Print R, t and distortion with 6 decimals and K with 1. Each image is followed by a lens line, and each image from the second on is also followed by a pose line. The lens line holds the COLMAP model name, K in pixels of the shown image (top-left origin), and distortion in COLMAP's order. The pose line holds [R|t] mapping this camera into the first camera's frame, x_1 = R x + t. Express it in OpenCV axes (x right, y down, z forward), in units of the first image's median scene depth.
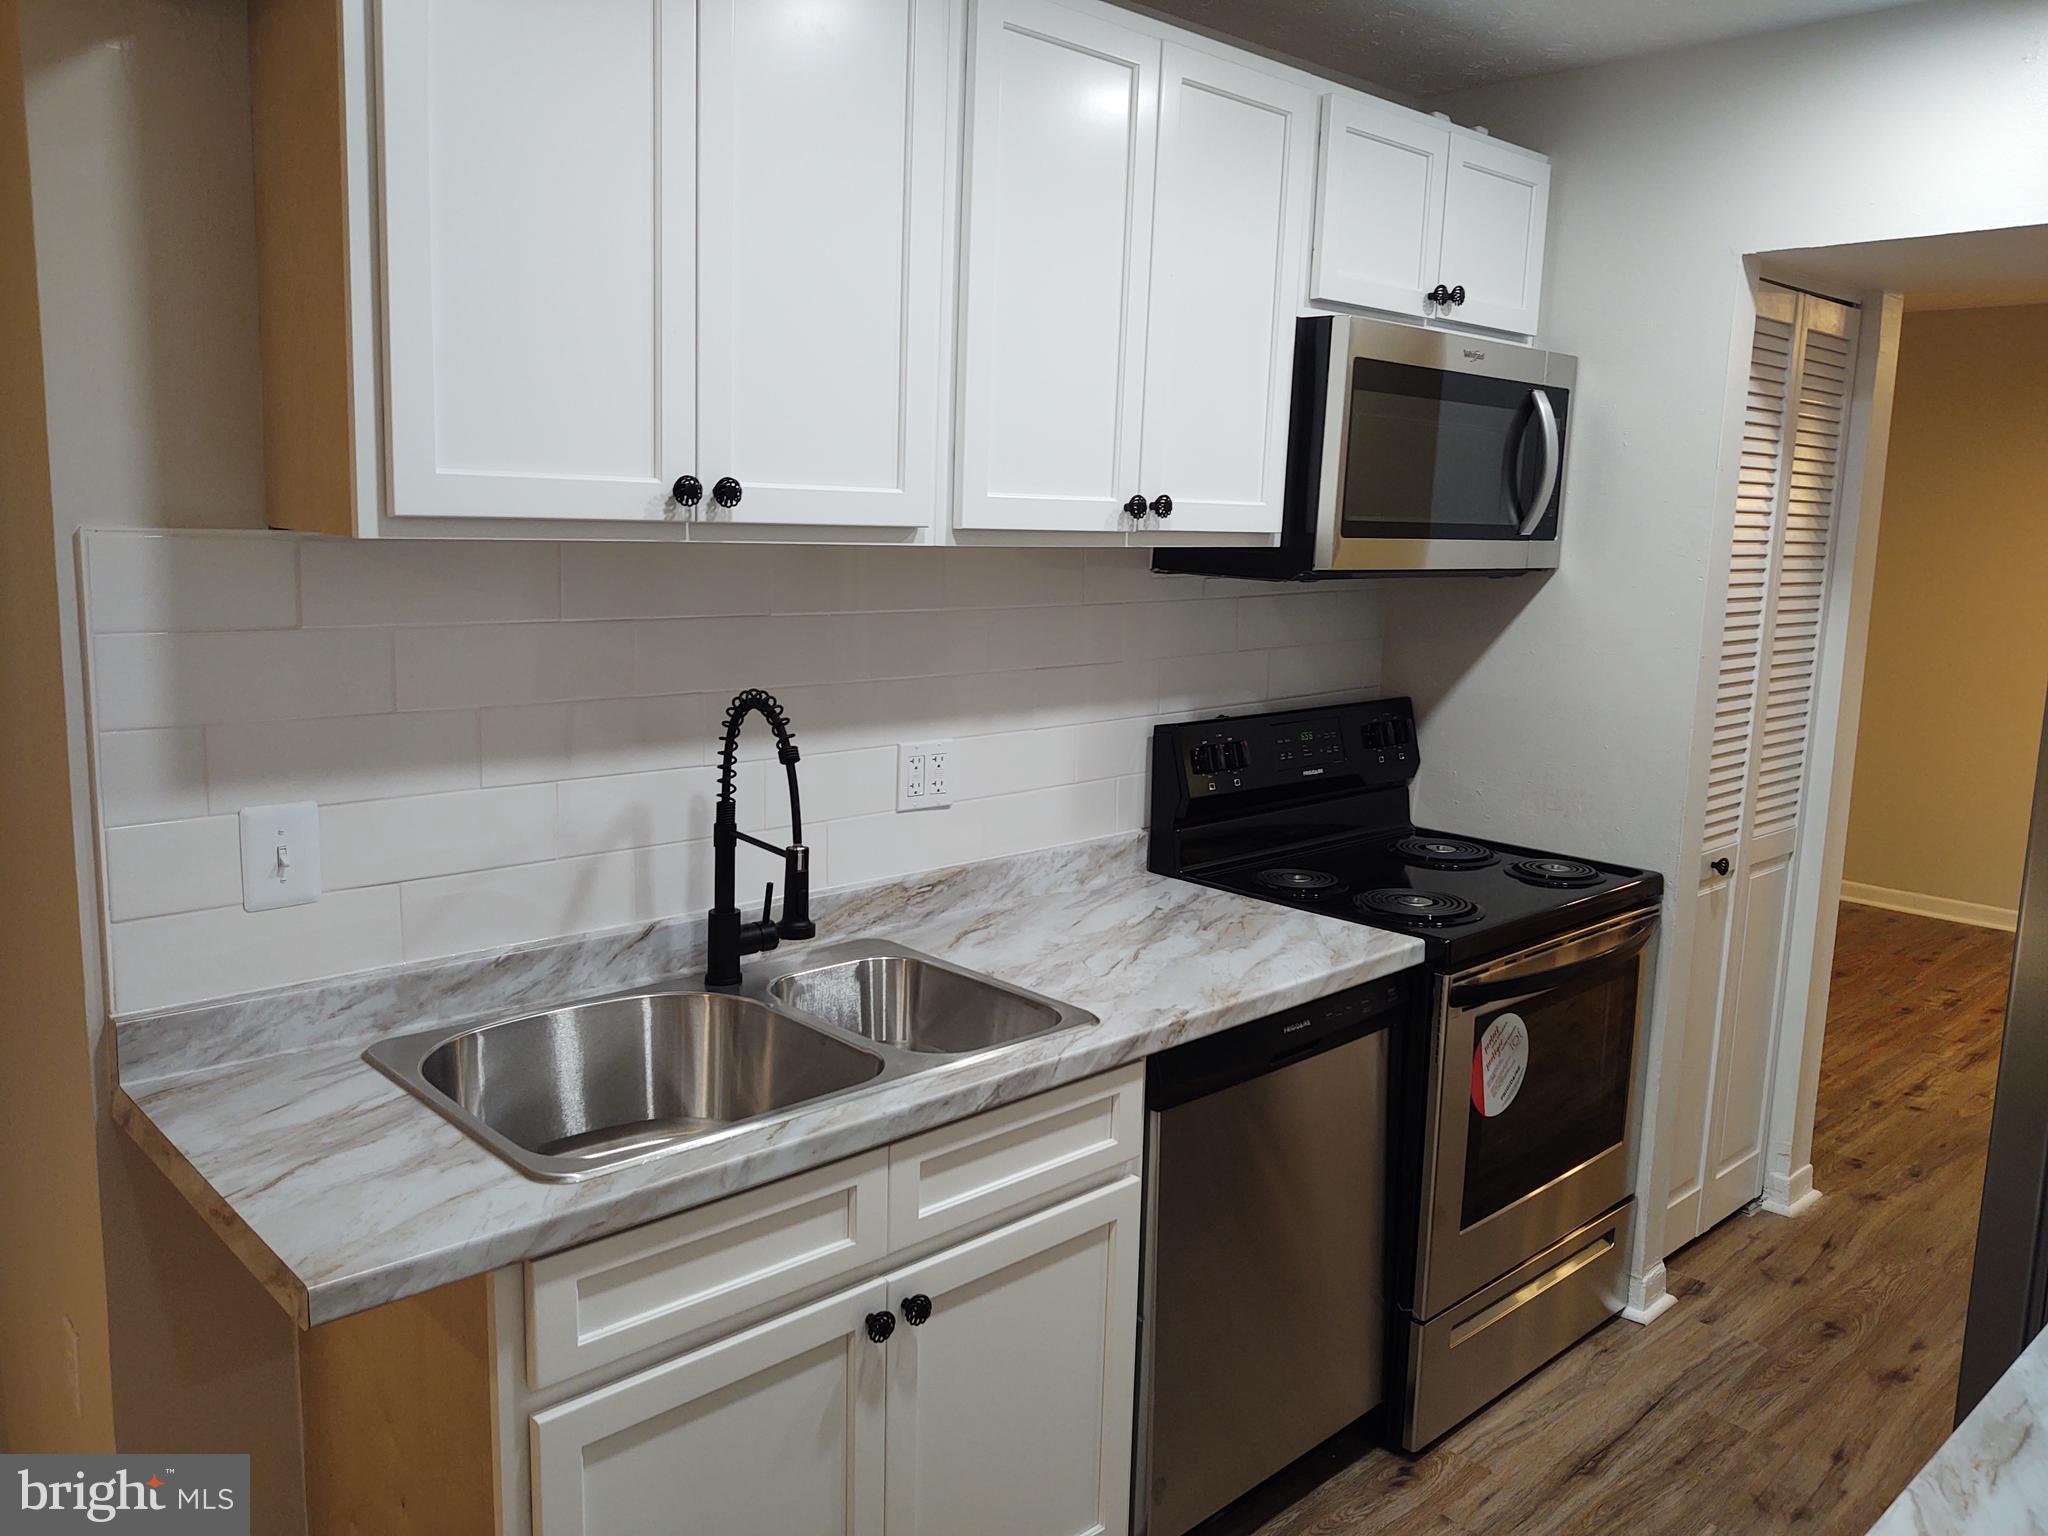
lens RADIAL K [[1500.3, 0, 1028.9], [0, 1500.3, 813.6], [0, 0, 1]] dist [-0.006127, -0.002947]
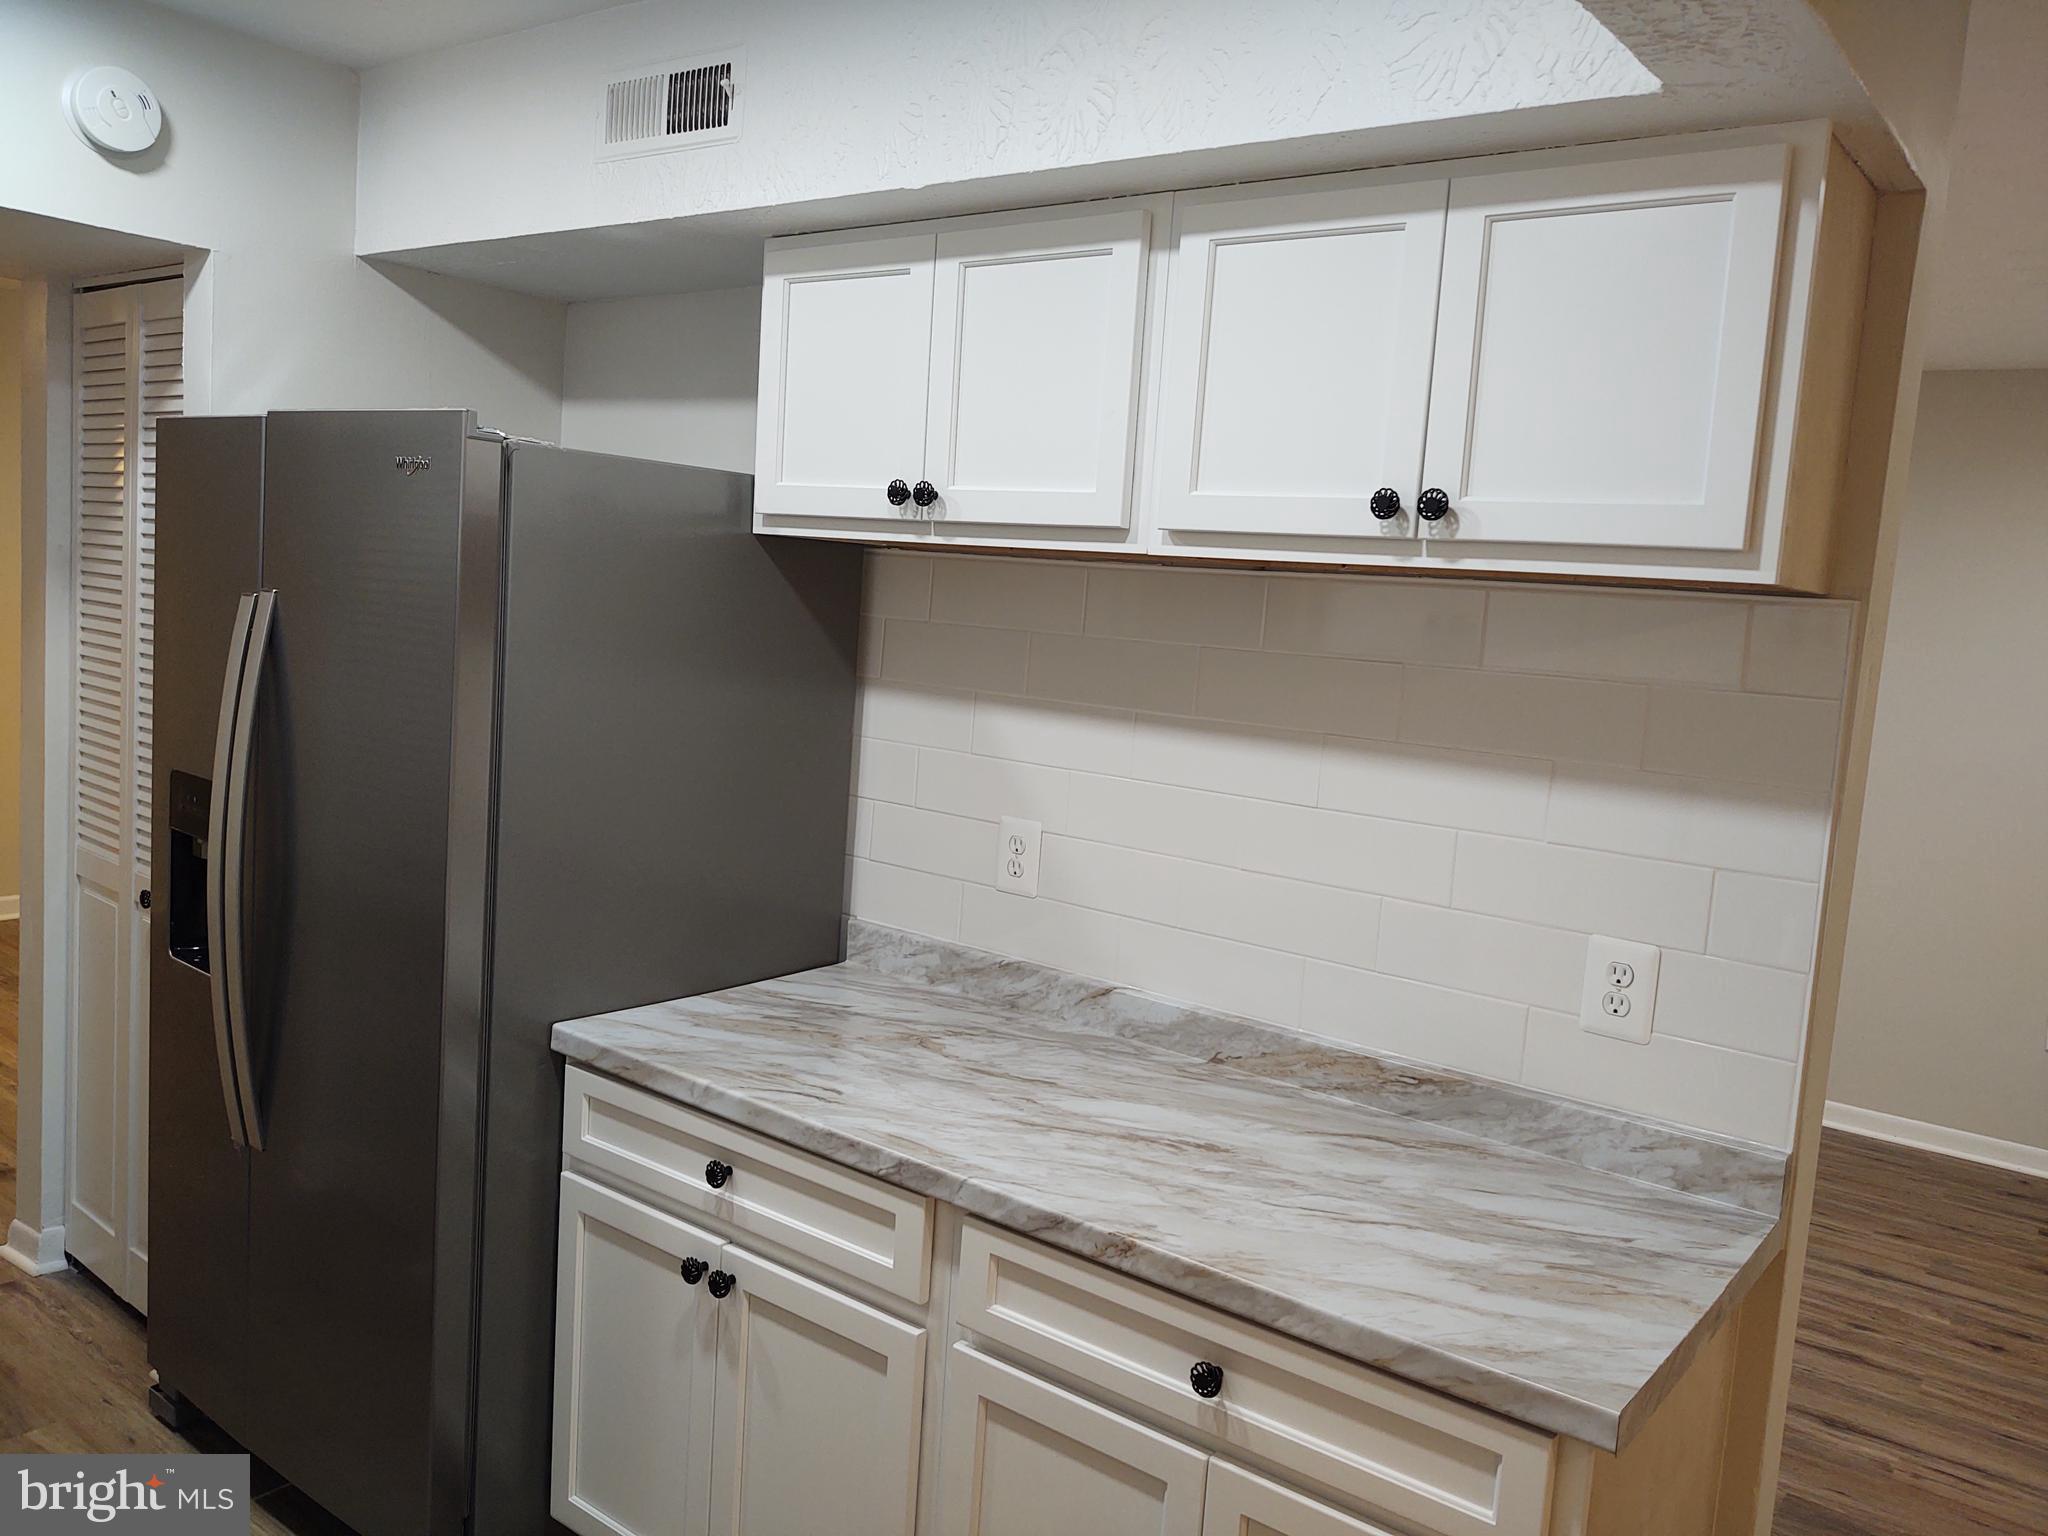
lens RADIAL K [[1541.7, 0, 1065.0], [0, 1541.7, 743.0], [0, 0, 1]] dist [0.045539, -0.088180]
pose [[0.183726, 0.091610, -0.978699, 0.744878], [-0.255697, 0.965826, 0.042405, -0.122238], [0.949138, 0.242460, 0.200872, 0.627620]]
